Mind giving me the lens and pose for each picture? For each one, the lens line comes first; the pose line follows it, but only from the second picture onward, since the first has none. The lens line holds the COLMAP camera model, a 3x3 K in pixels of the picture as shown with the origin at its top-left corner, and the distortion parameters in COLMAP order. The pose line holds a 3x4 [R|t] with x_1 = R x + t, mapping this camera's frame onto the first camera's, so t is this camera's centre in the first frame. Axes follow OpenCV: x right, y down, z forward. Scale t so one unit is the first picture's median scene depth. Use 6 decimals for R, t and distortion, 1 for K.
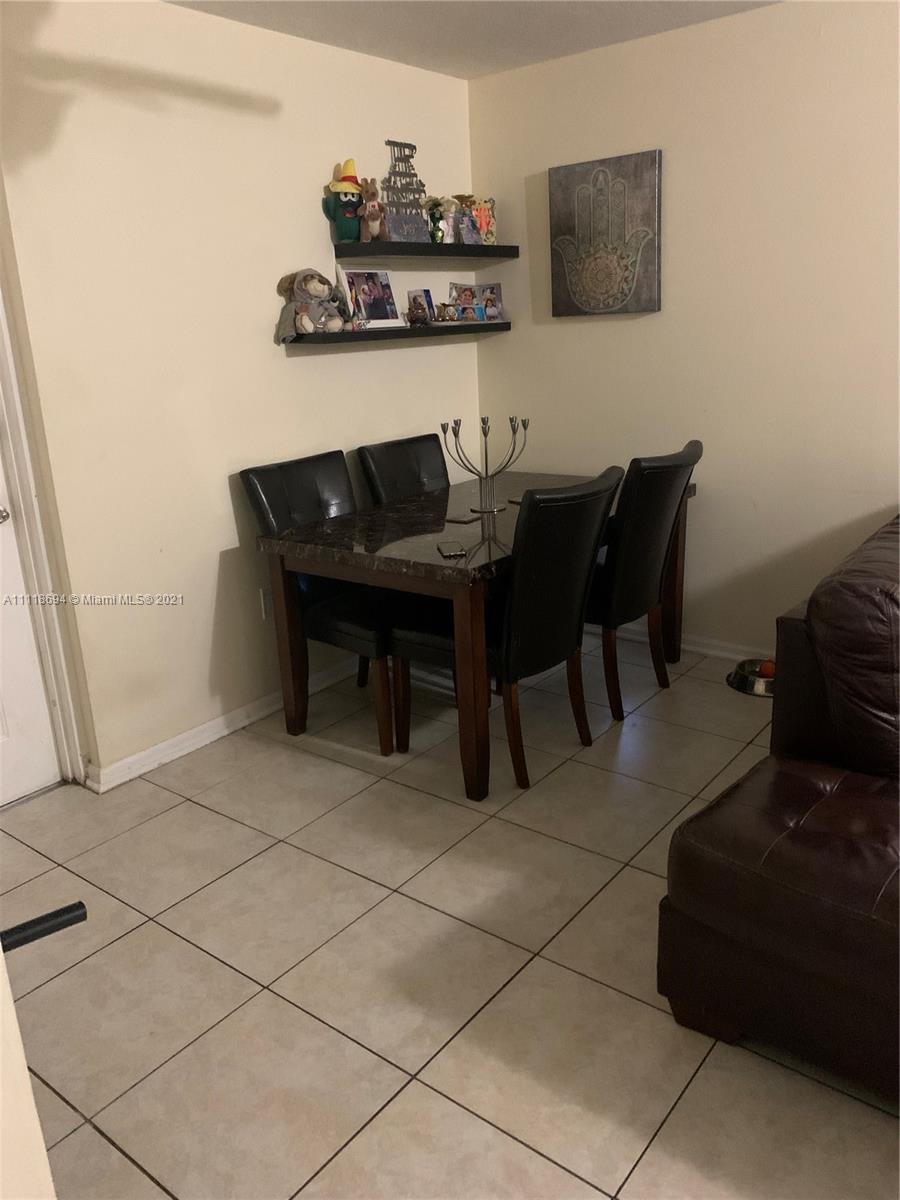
lens RADIAL K [[912.9, 0, 448.2], [0, 912.9, 593.4], [0, 0, 1]] dist [-0.046445, 0.050411]
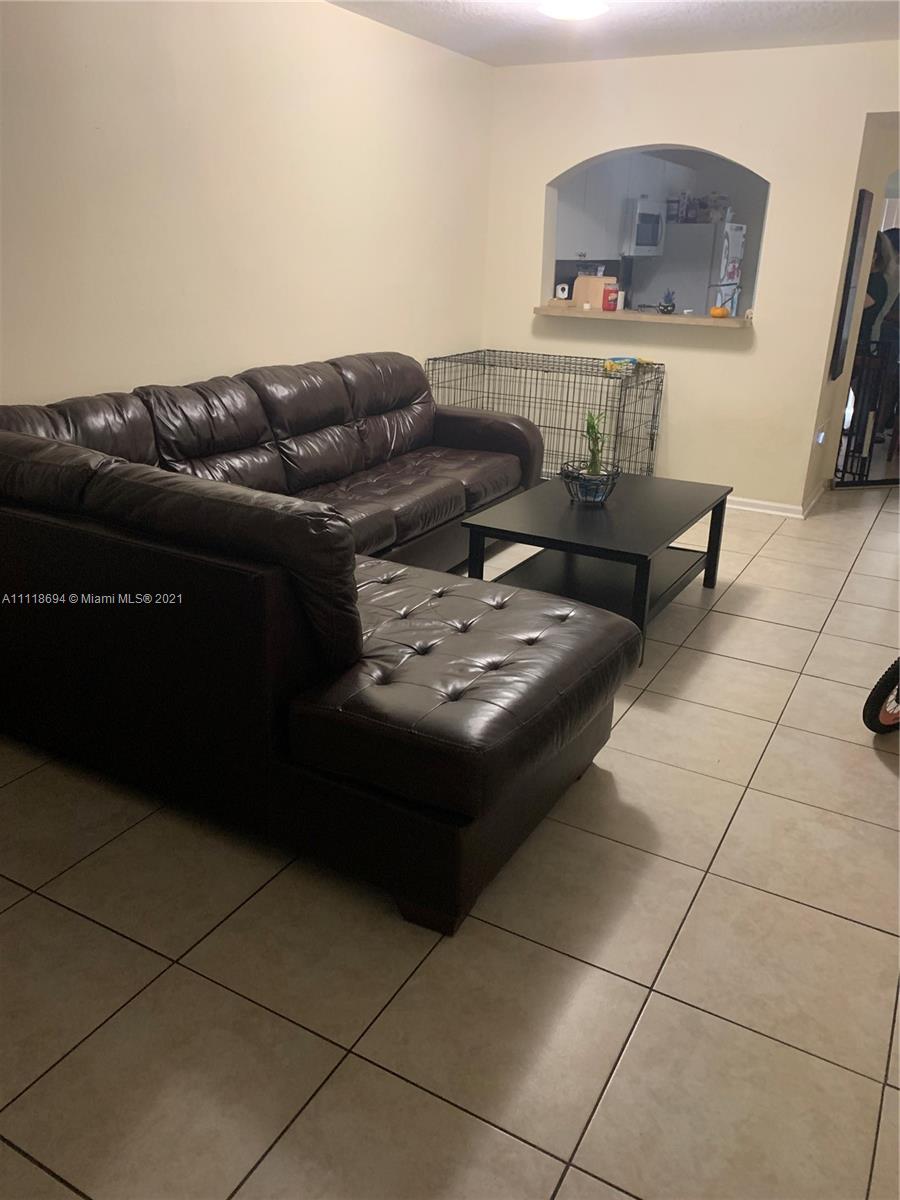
lens RADIAL K [[912.9, 0, 448.2], [0, 912.9, 593.4], [0, 0, 1]] dist [-0.046445, 0.050411]
pose [[-0.160119, -0.310979, 0.936832, -0.311931], [0.262705, 0.901423, 0.344125, -0.126766], [-0.951498, 0.301211, -0.062639, 0.487232]]
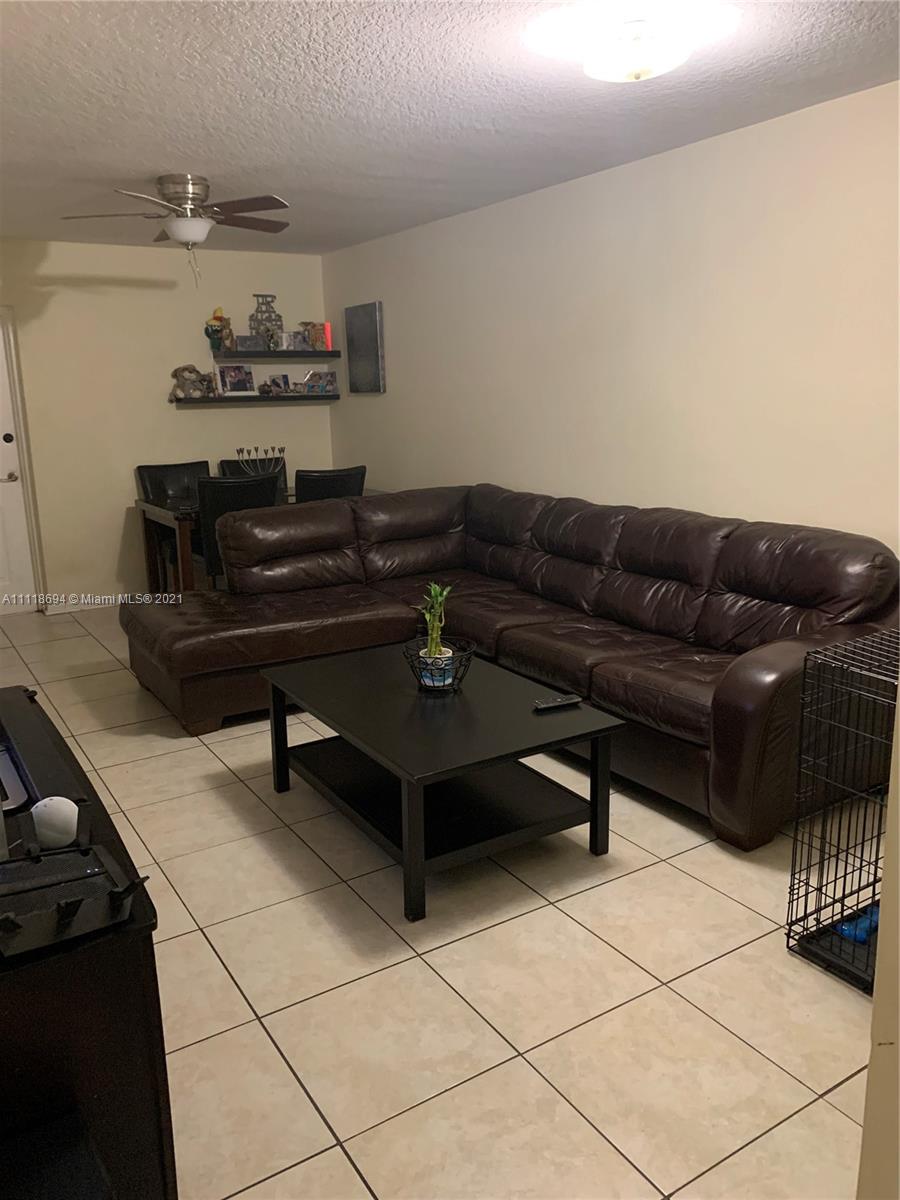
lens RADIAL K [[912.9, 0, 448.2], [0, 912.9, 593.4], [0, 0, 1]] dist [-0.046445, 0.050411]
pose [[0.945726, 0.105941, -0.307212, 0.924336], [-0.122713, 0.991798, -0.035746, 0.112059], [0.300905, 0.071505, 0.950970, -0.571962]]
